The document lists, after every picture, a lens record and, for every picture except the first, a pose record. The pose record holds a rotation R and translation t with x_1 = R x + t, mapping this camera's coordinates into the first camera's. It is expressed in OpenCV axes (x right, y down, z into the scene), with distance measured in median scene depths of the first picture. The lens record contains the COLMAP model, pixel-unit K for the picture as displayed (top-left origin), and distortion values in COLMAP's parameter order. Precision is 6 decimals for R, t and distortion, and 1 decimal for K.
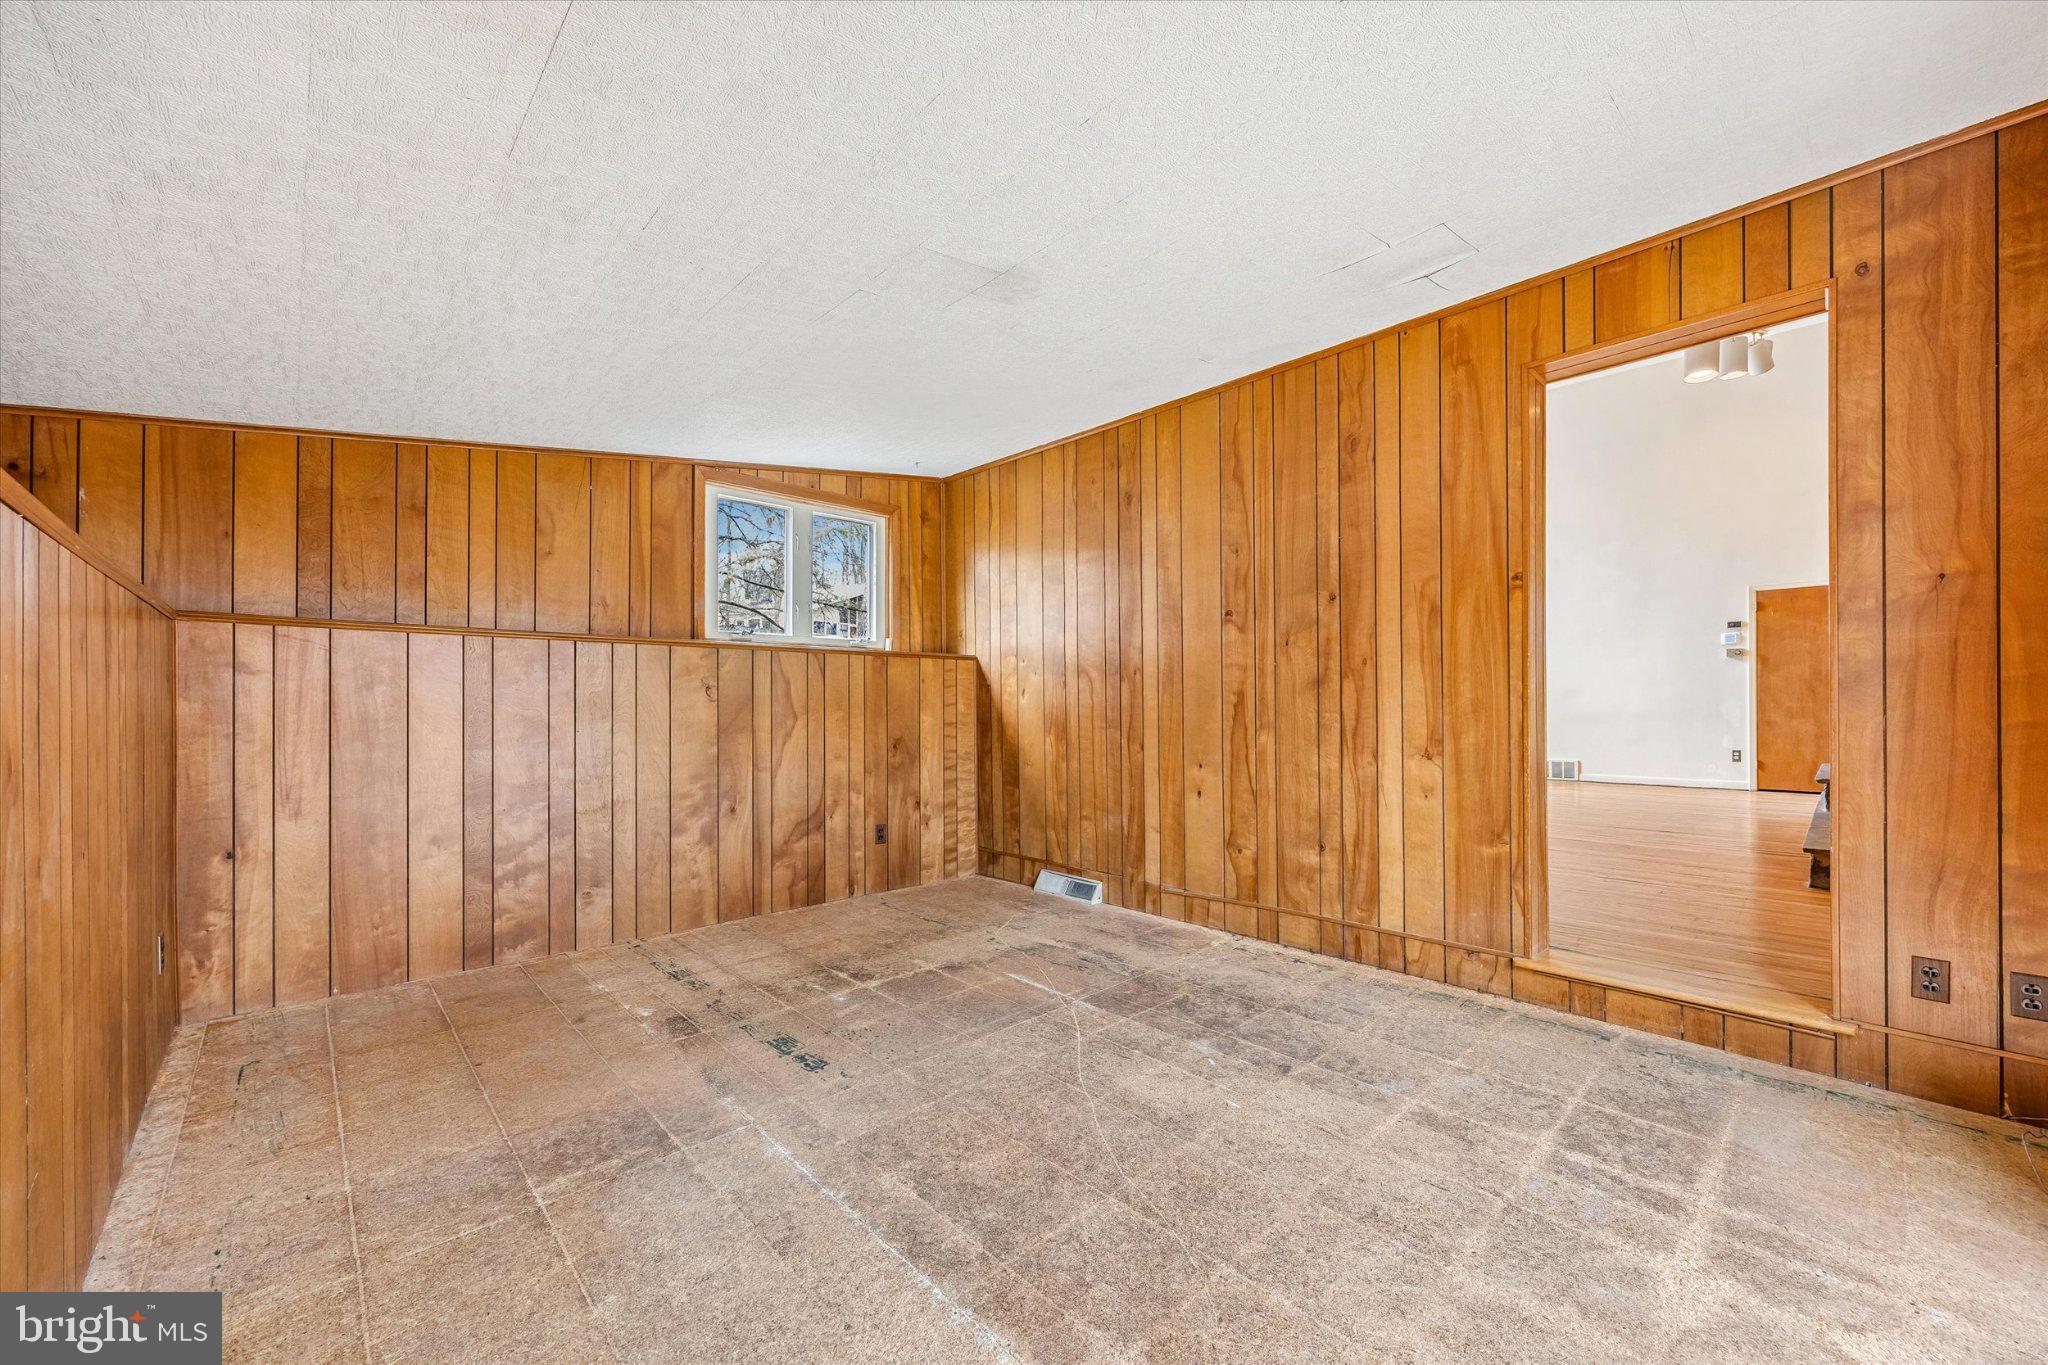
lens RADIAL K [[788.3, 0, 1039.0], [0, 788.3, 700.0], [0, 0, 1]] dist [-0.004206, 0.000343]
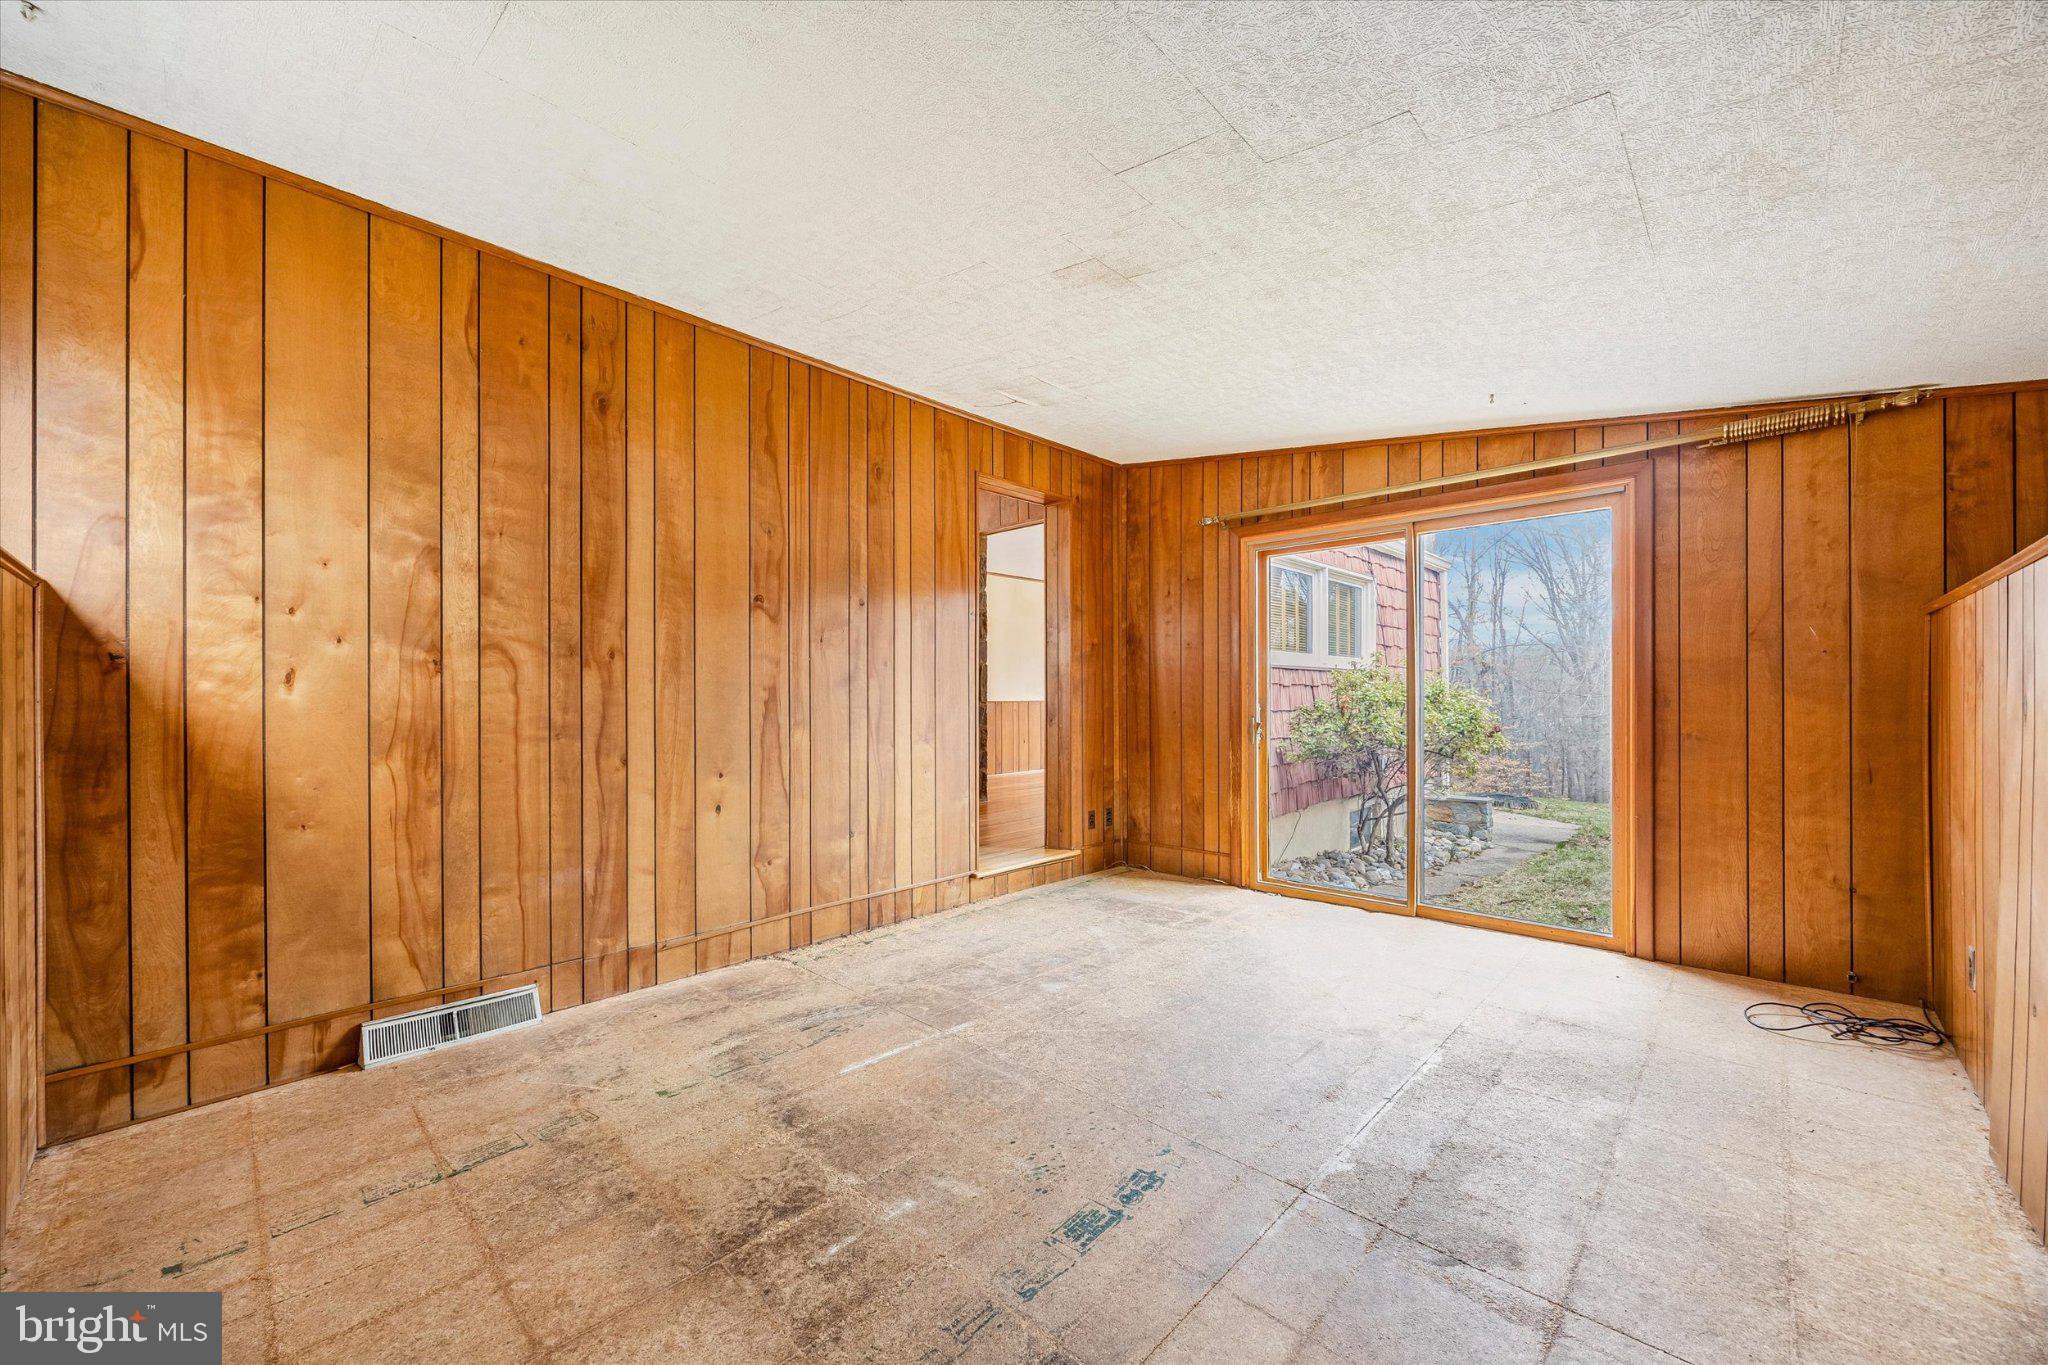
lens RADIAL K [[788.3, 0, 1036.9], [0, 788.3, 690.6], [0, 0, 1]] dist [-0.004206, 0.000343]
pose [[-0.056917, 0.013406, 0.998289, -0.679037], [-0.001415, 0.999908, -0.013508, 0.005590], [-0.998378, -0.002182, -0.056893, 0.755355]]
